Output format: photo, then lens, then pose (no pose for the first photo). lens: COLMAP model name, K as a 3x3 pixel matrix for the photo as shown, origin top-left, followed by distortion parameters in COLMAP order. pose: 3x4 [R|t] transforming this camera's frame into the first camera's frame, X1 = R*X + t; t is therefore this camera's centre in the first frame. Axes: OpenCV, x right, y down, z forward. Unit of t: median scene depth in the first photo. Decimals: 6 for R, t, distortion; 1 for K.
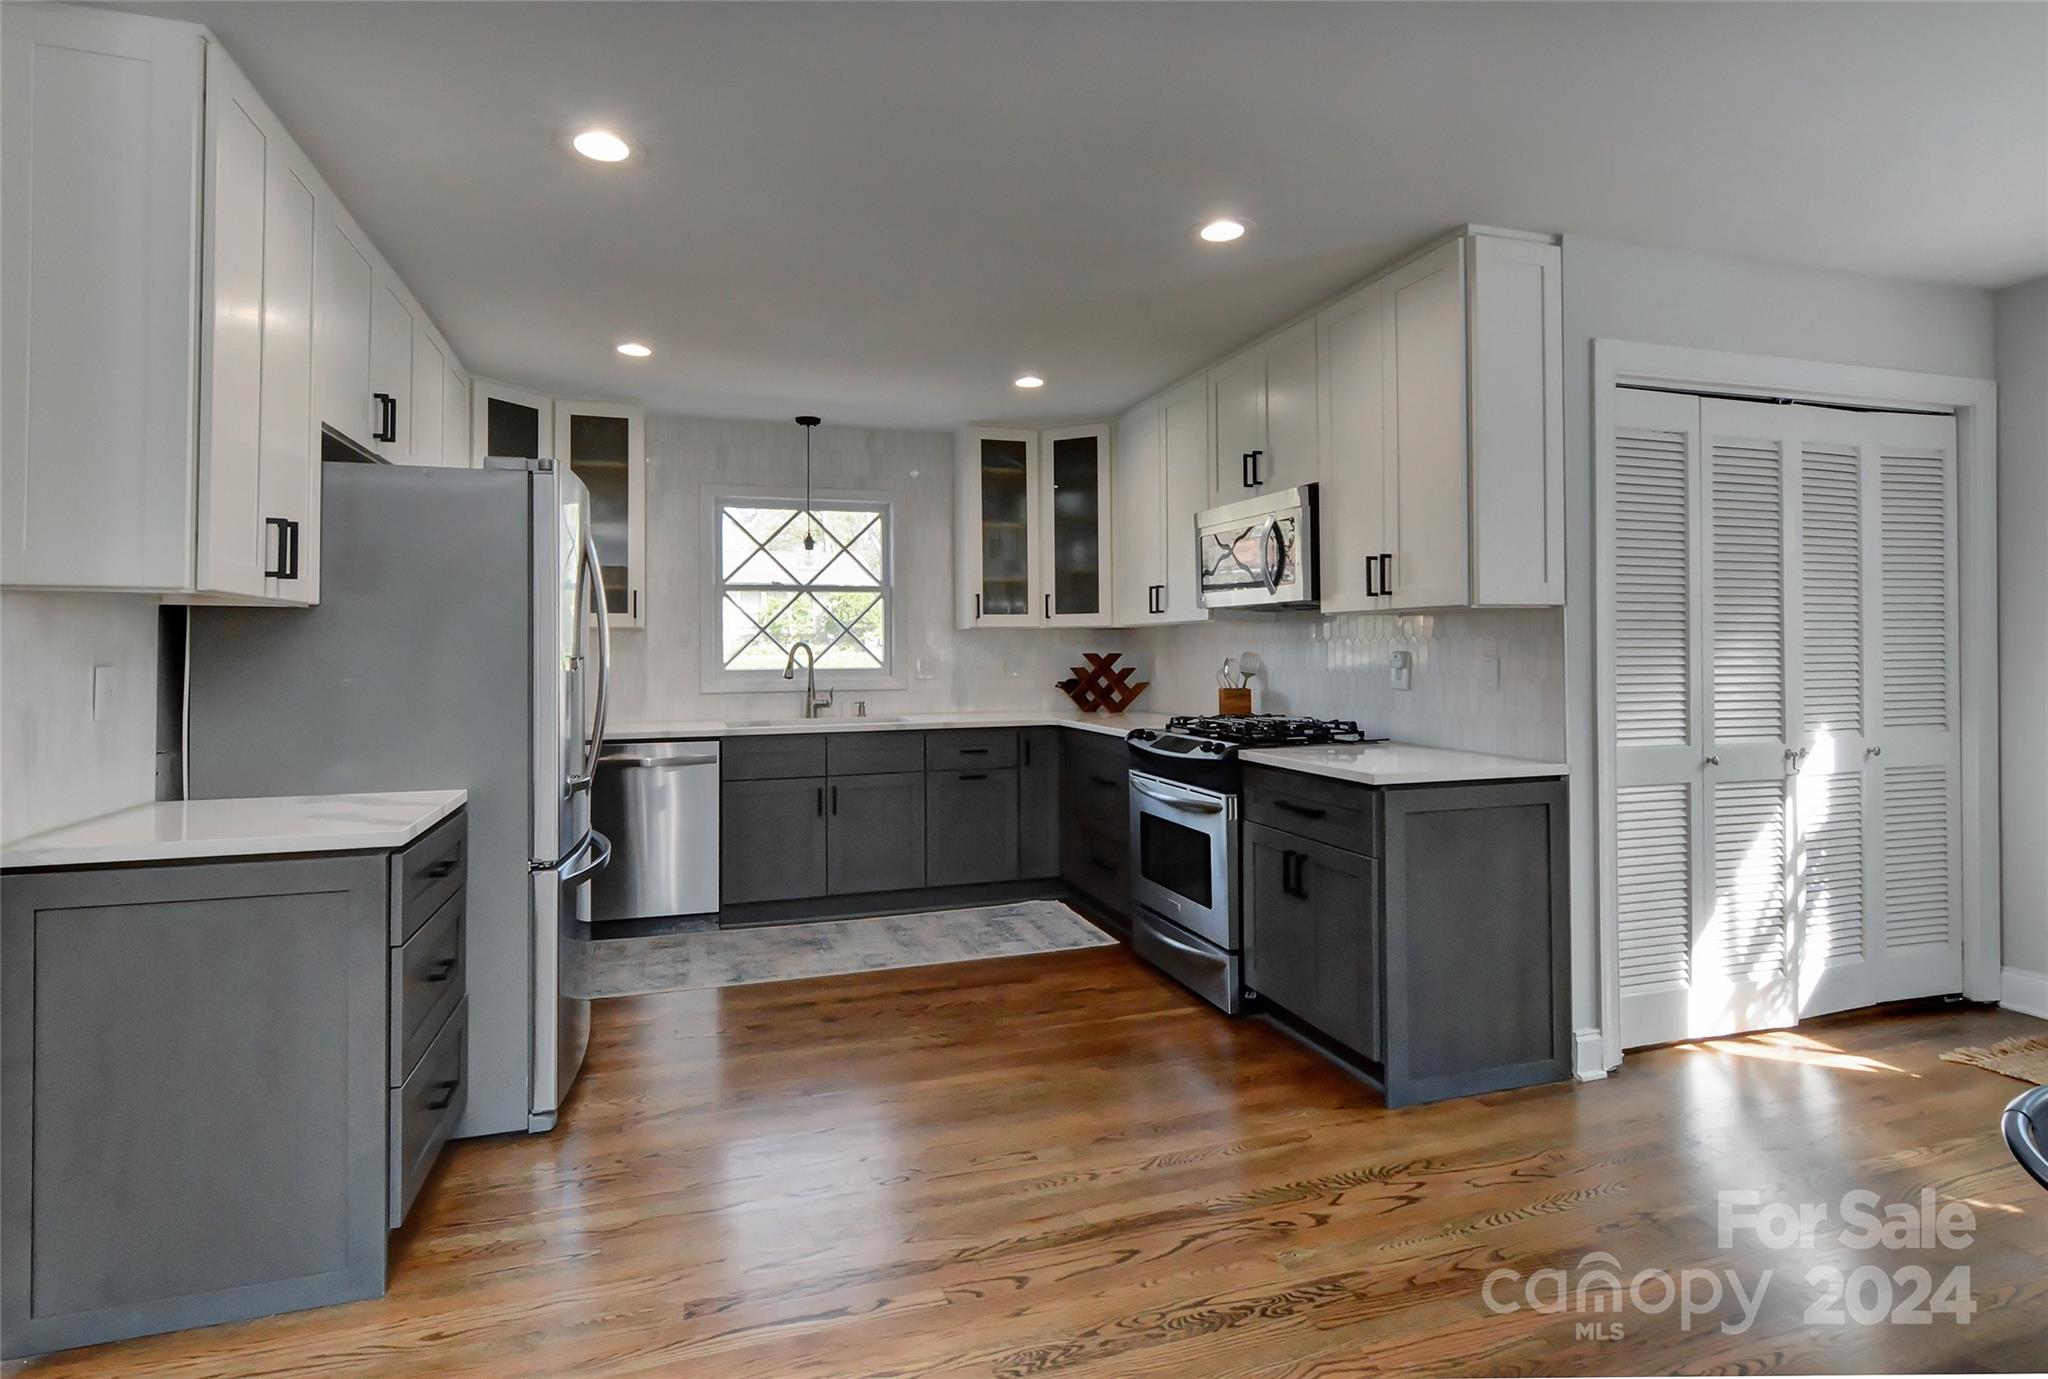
lens RADIAL K [[1012.6, 0, 994.8], [0, 1012.6, 643.1], [0, 0, 1]] dist [0.013799, -0.003428]
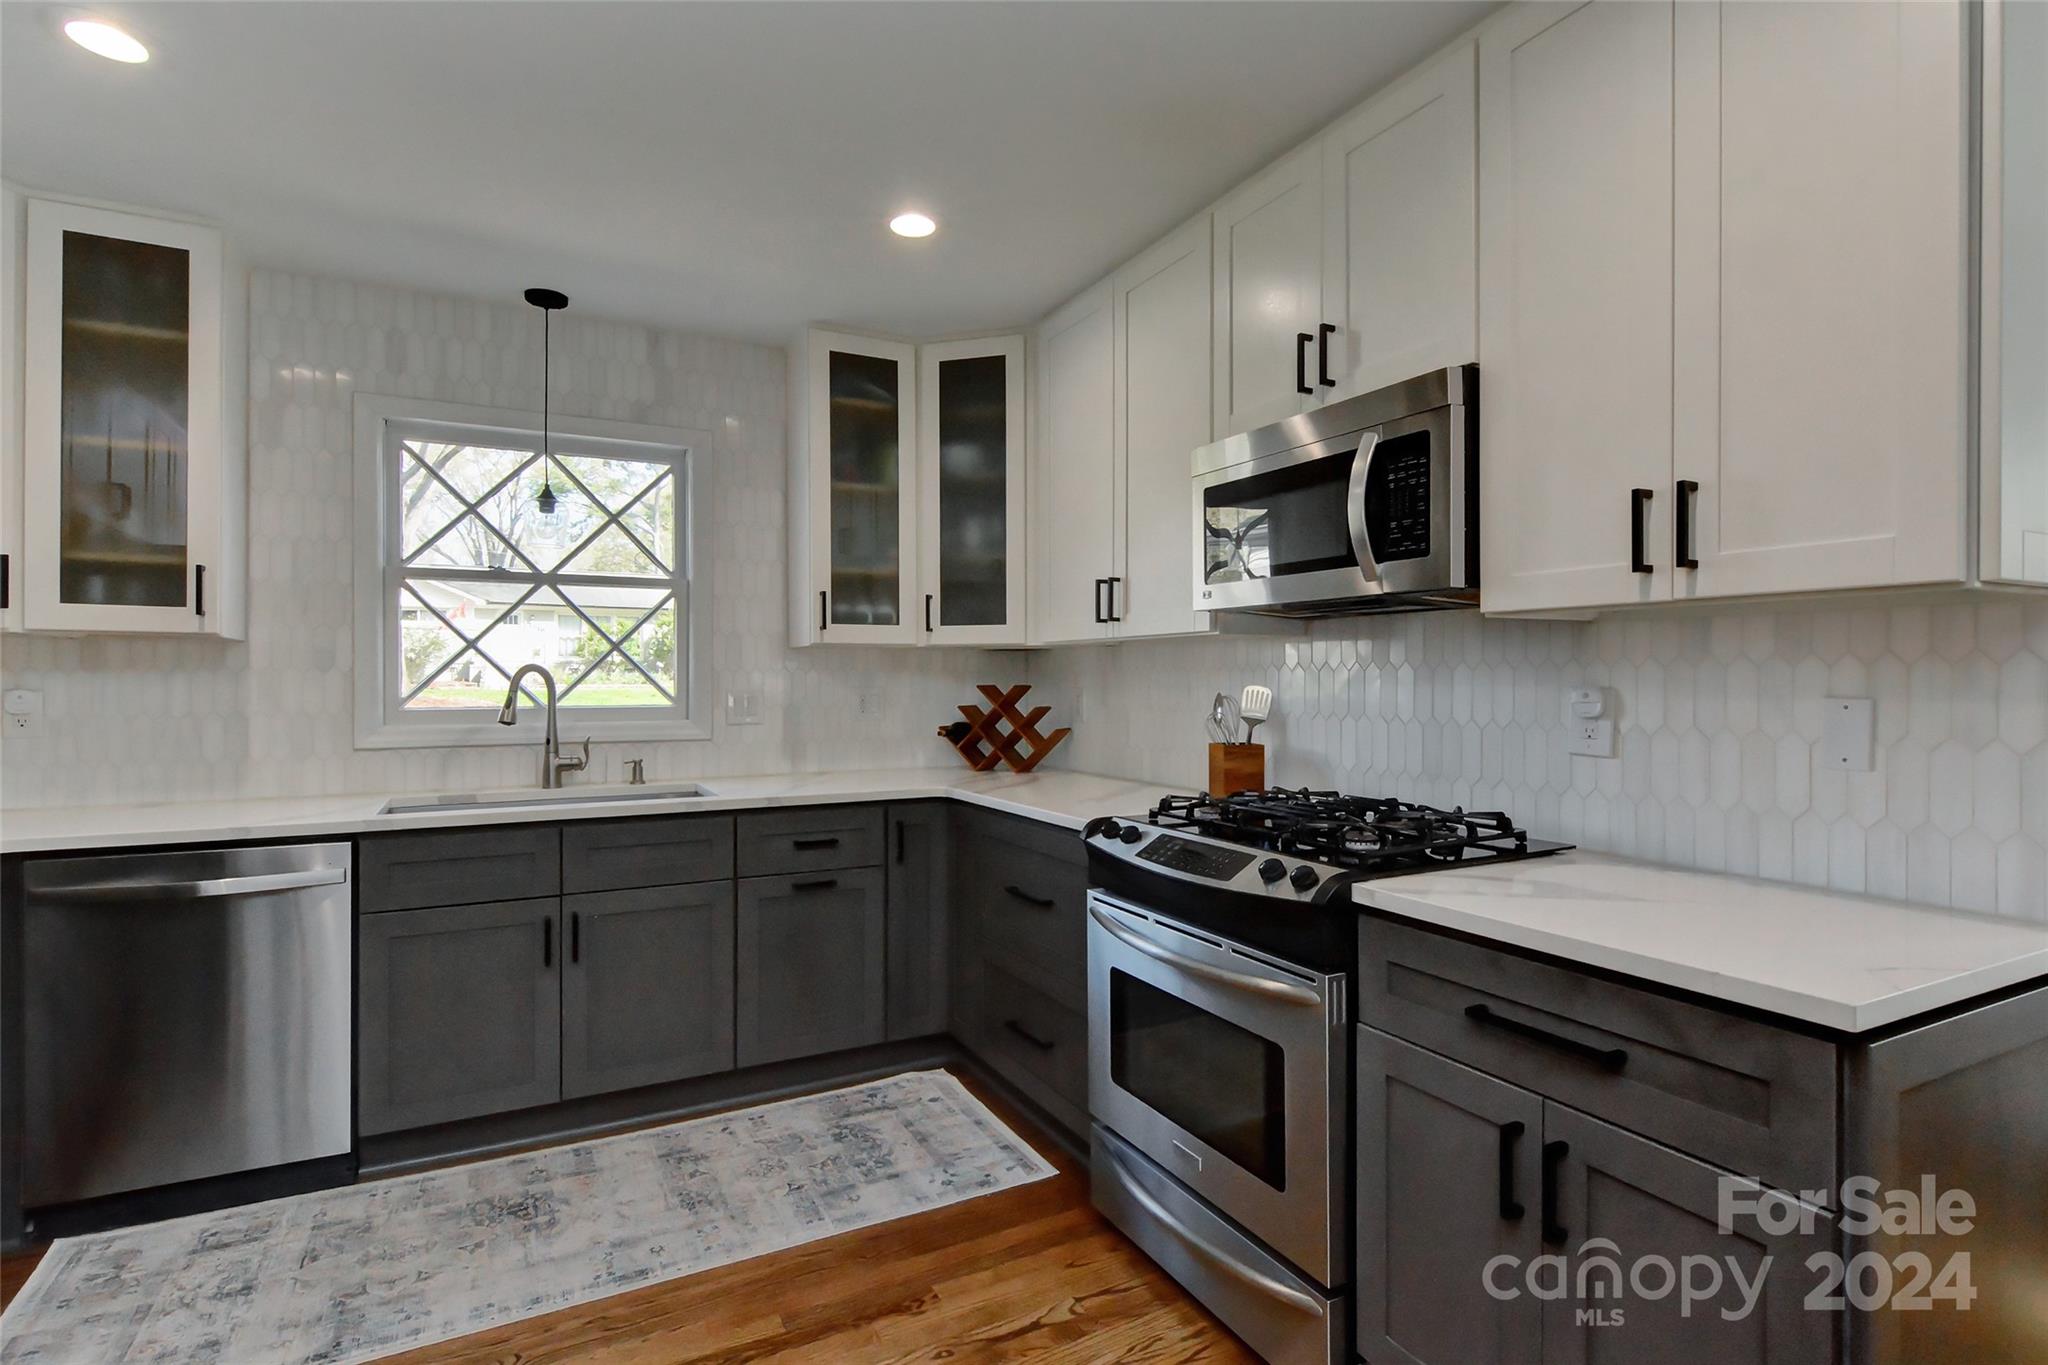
lens RADIAL K [[1012.6, 0, 1065.3], [0, 1012.6, 688.0], [0, 0, 1]] dist [0.013799, -0.003428]
pose [[0.979320, 0.006410, 0.202216, 0.004313], [-0.008875, 0.999897, 0.011287, 0.005582], [-0.202123, -0.012848, 0.979276, 0.522989]]
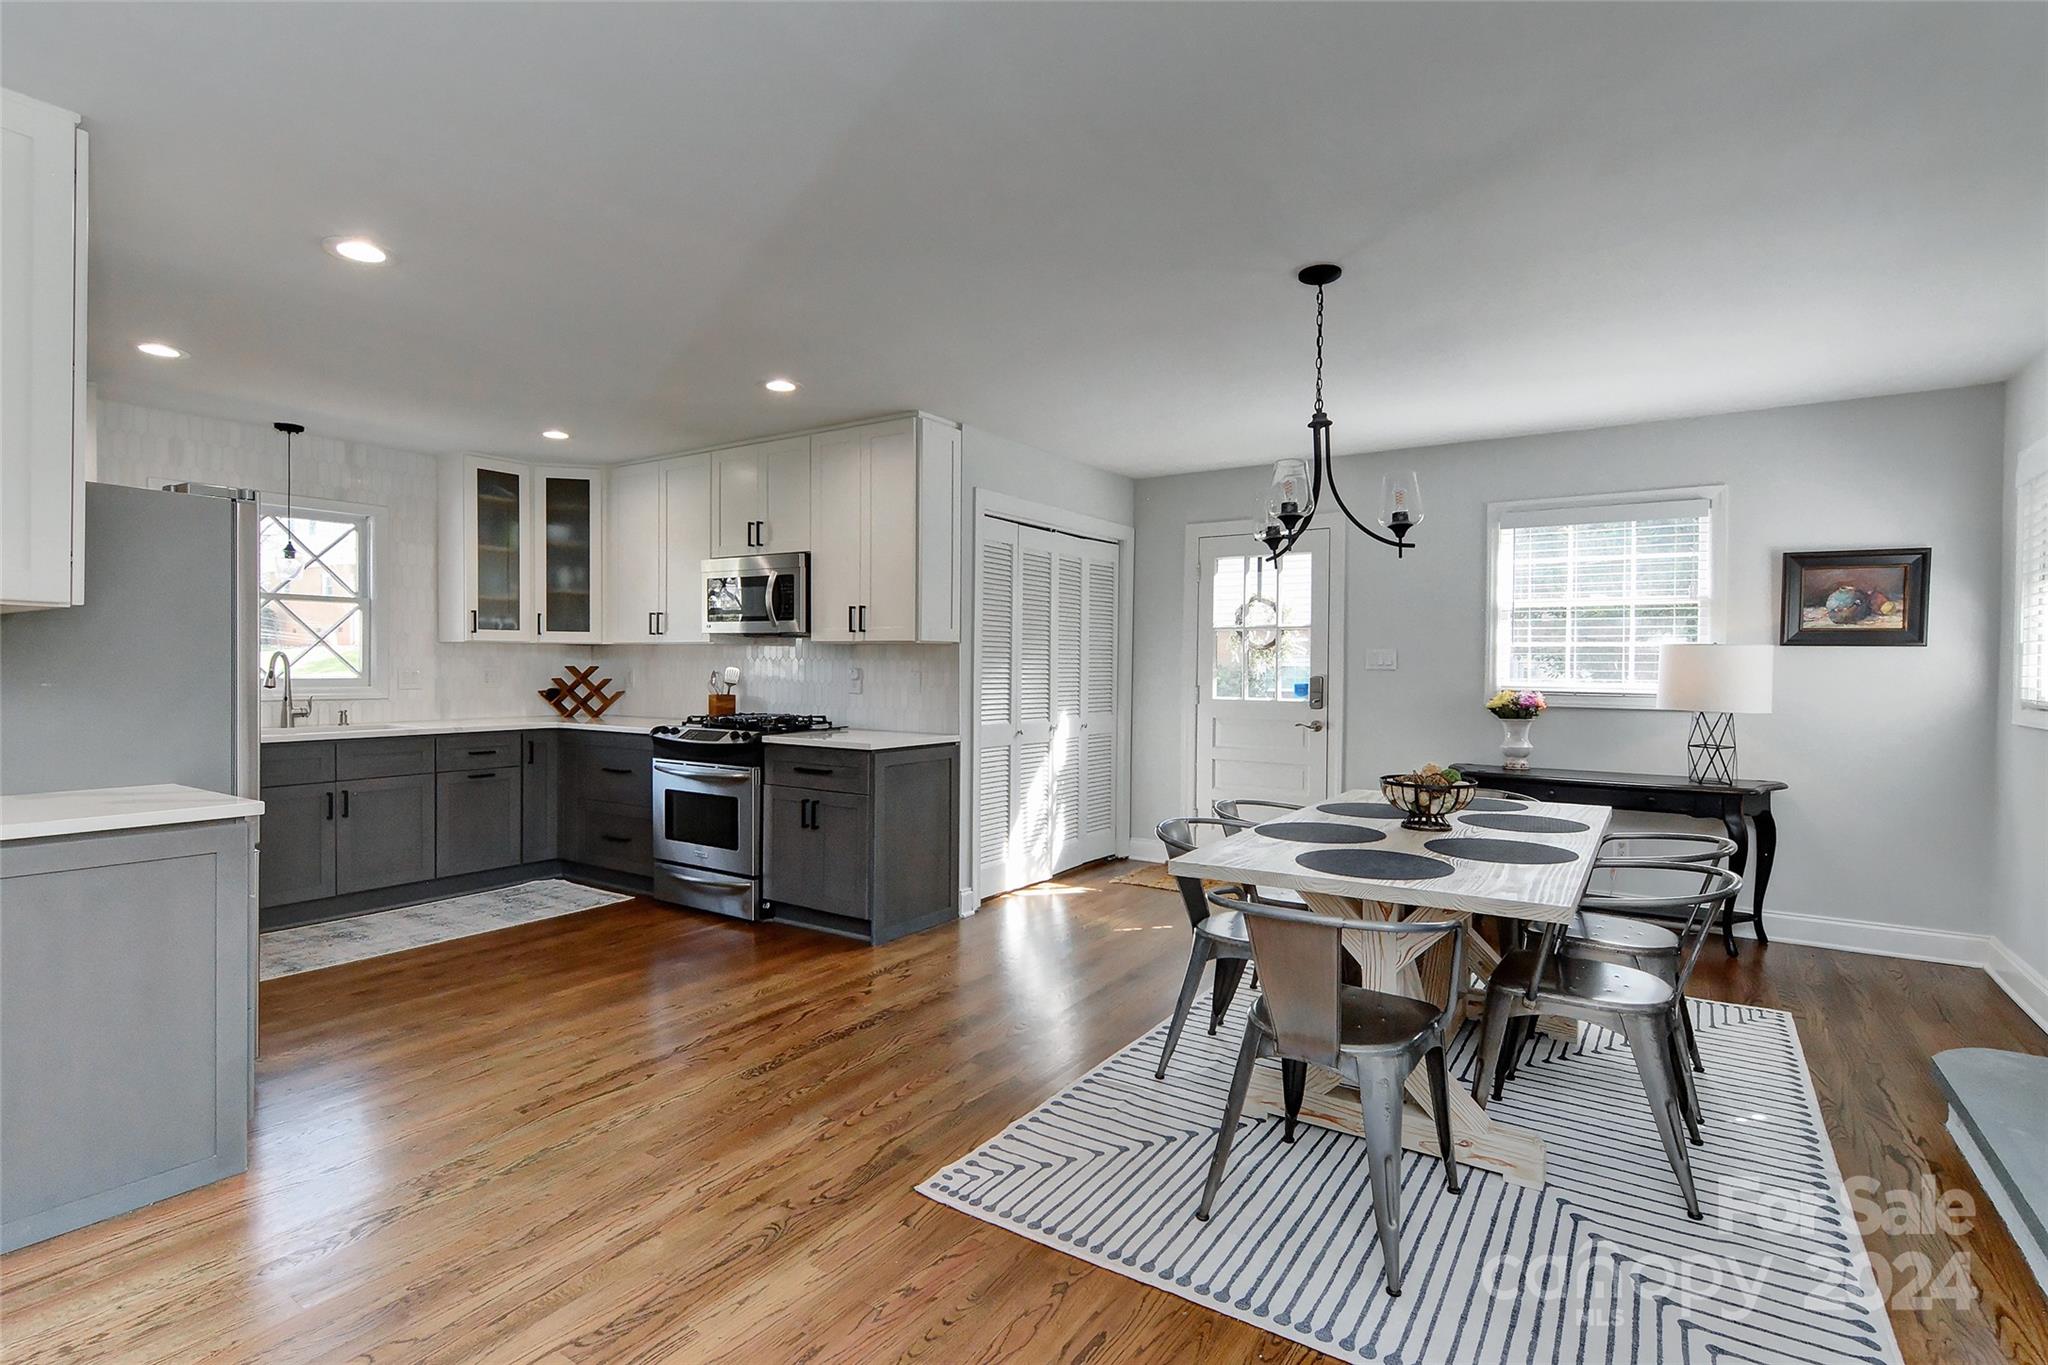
lens RADIAL K [[941.0, 0, 1013.6], [0, 941.0, 679.0], [0, 0, 1]] dist [-0.020074, 0.000299]
pose [[0.785108, 0.002230, 0.619355, -0.287742], [-0.017526, 0.999673, 0.018617, -0.005645], [-0.619111, -0.025472, 0.784890, -0.245569]]
